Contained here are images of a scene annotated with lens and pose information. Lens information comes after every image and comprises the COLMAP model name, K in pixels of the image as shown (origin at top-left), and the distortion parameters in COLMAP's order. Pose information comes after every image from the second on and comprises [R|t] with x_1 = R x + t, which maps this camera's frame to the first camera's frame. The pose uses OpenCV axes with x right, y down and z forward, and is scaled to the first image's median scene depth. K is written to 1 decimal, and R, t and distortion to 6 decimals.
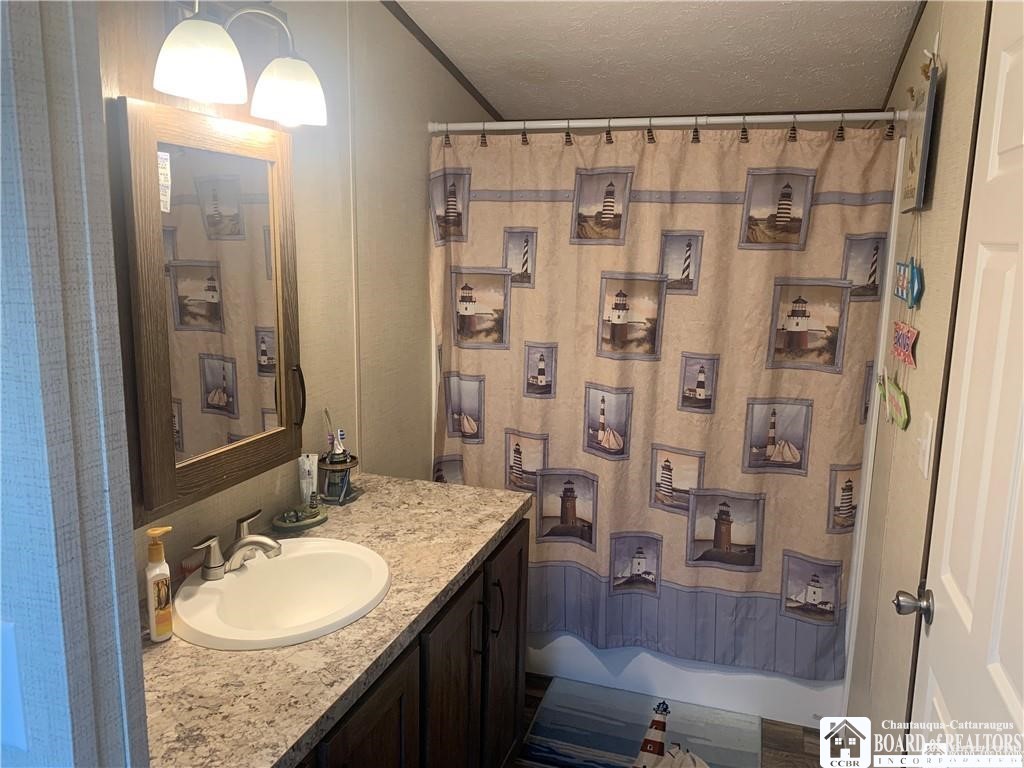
lens RADIAL K [[787.9, 0, 512.0], [0, 787.9, 384.0], [0, 0, 1]] dist [-0.001799, -0.002051]
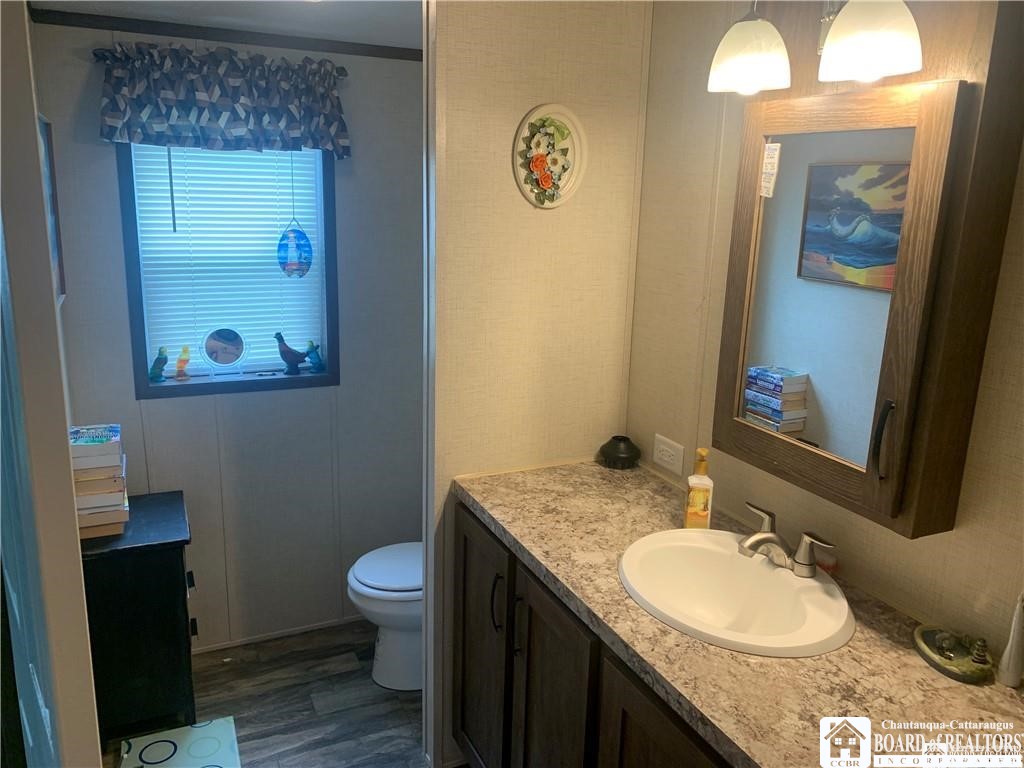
lens RADIAL K [[787.9, 0, 512.0], [0, 787.9, 384.0], [0, 0, 1]] dist [-0.001799, -0.002051]
pose [[-0.726880, 0.124769, -0.675336, 0.614020], [-0.167086, 0.921682, 0.350121, -0.304456], [0.666129, 0.367335, -0.649105, 1.578764]]
